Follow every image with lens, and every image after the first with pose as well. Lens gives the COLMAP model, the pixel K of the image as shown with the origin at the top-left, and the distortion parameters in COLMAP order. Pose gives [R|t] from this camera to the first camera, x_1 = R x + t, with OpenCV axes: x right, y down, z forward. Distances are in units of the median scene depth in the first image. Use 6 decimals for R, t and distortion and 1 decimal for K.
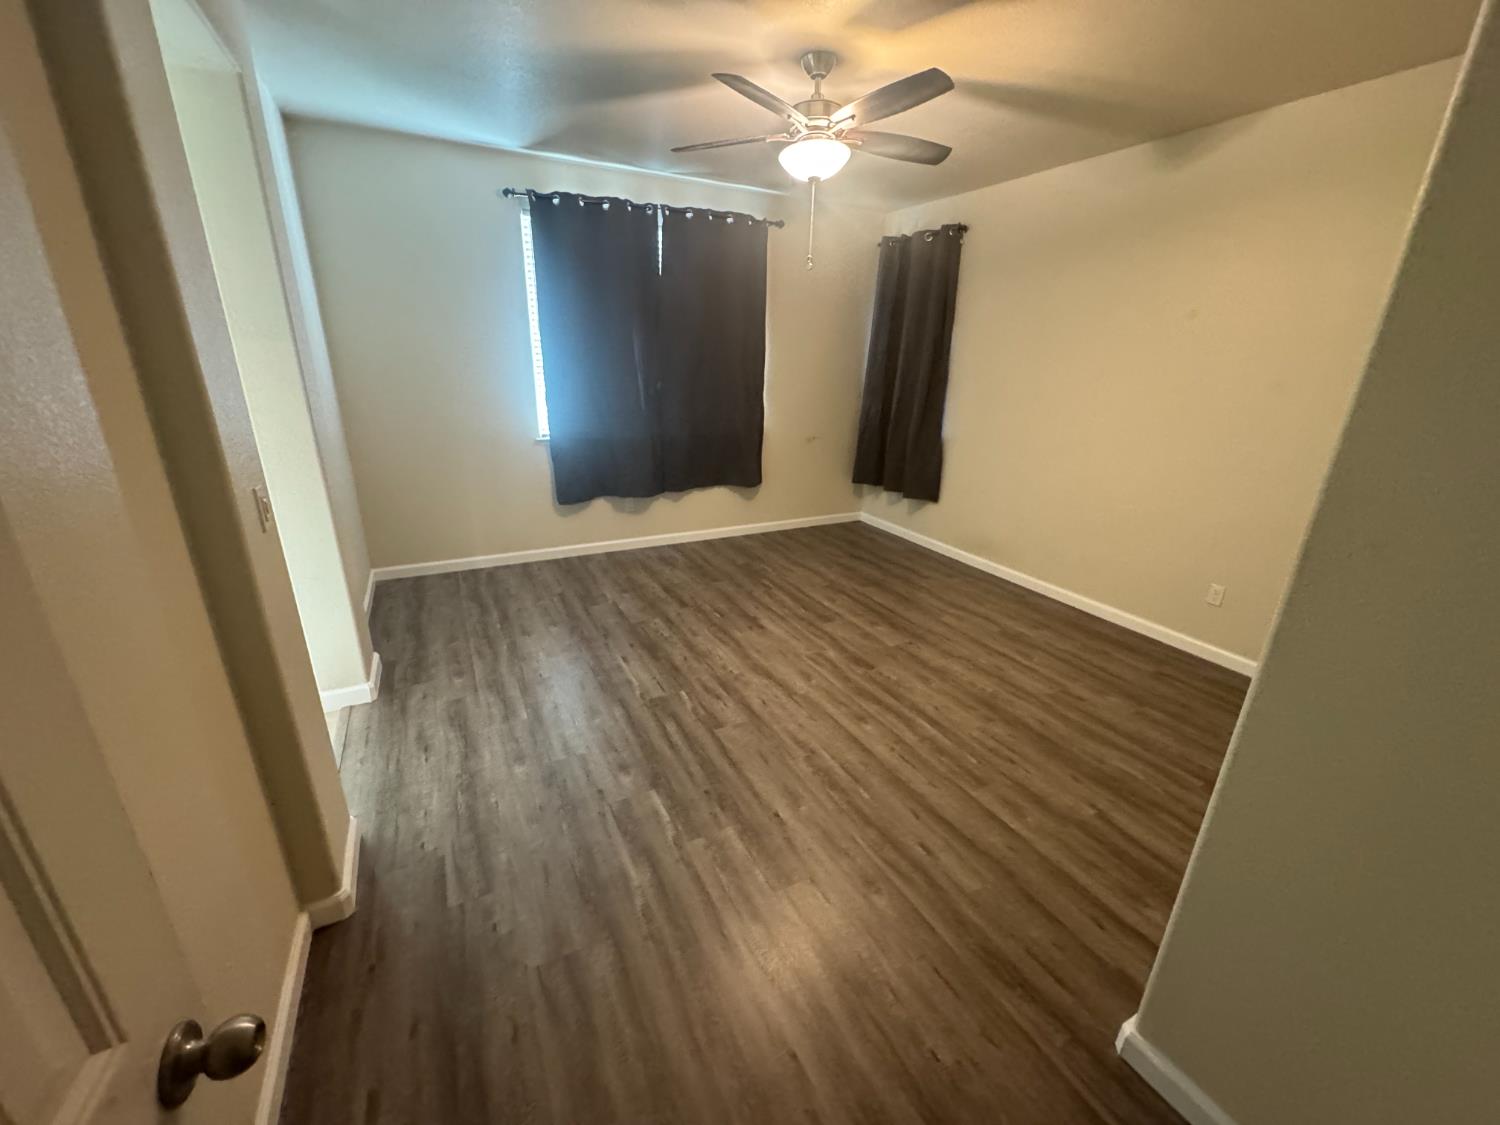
lens RADIAL K [[601.1, 0, 743.0], [0, 601.1, 568.2], [0, 0, 1]] dist [-0.003086, 0.000200]
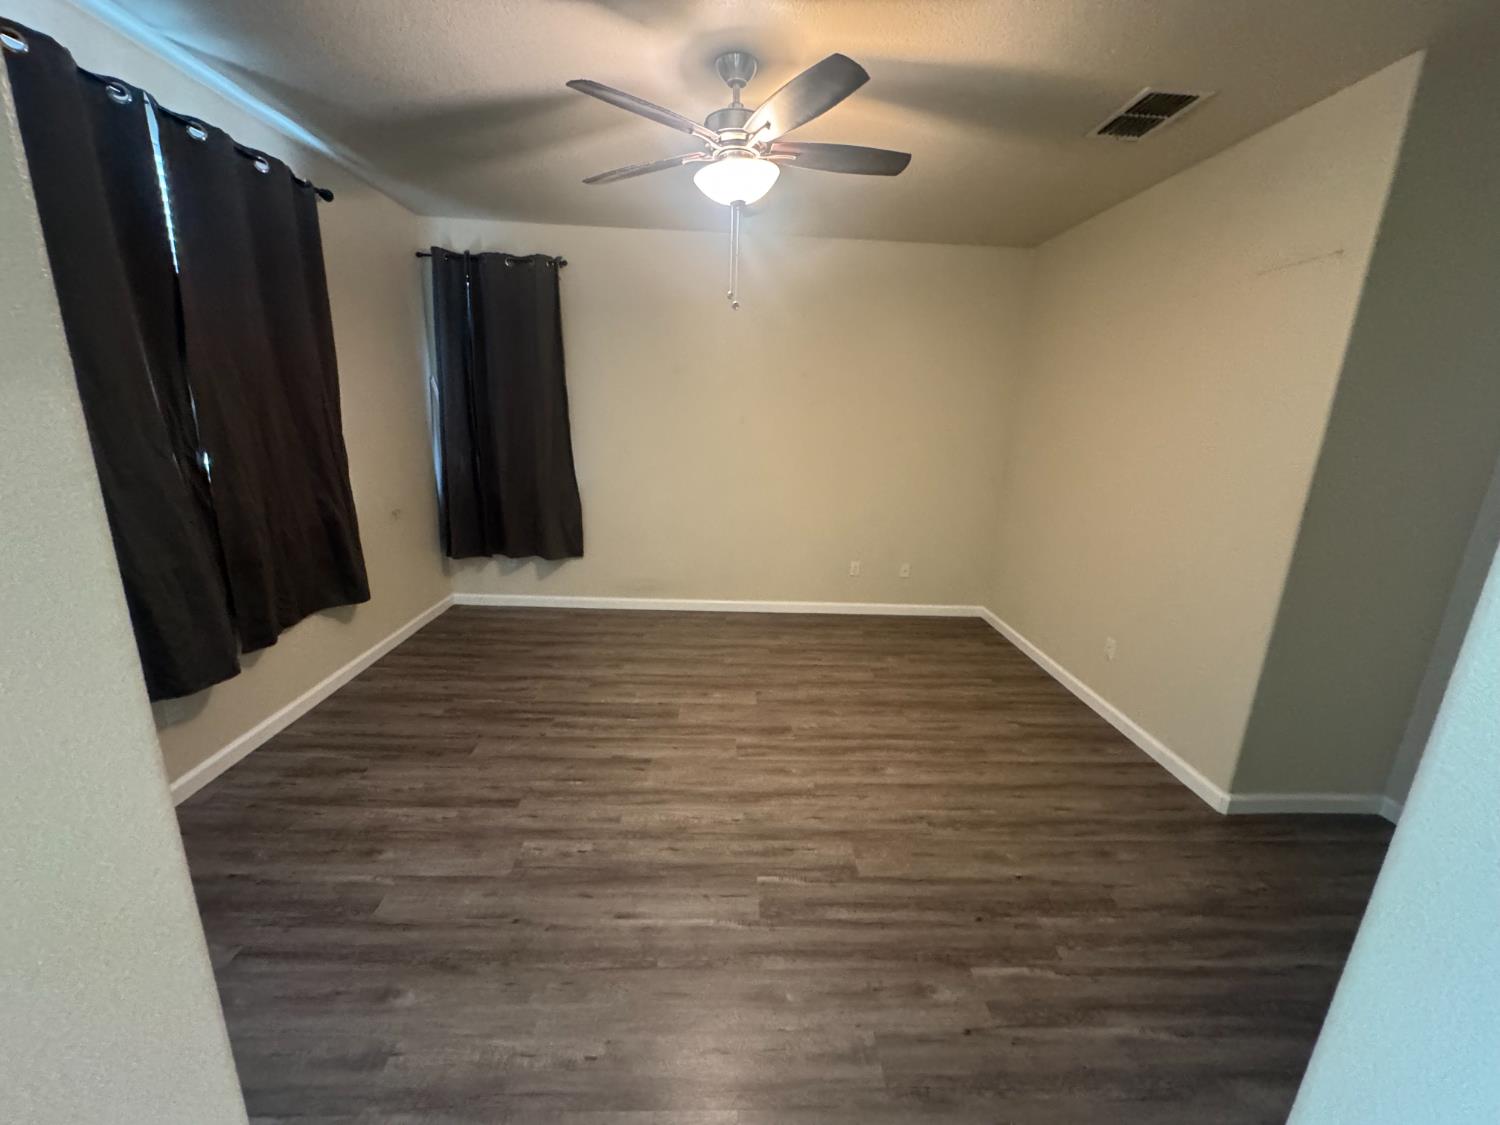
lens RADIAL K [[601.1, 0, 755.5], [0, 601.1, 568.7], [0, 0, 1]] dist [-0.003086, 0.000200]
pose [[0.416115, -0.243430, 0.876122, -0.538743], [0.281046, 0.950755, 0.130684, -0.199983], [-0.864790, 0.191851, 0.464038, 0.513227]]
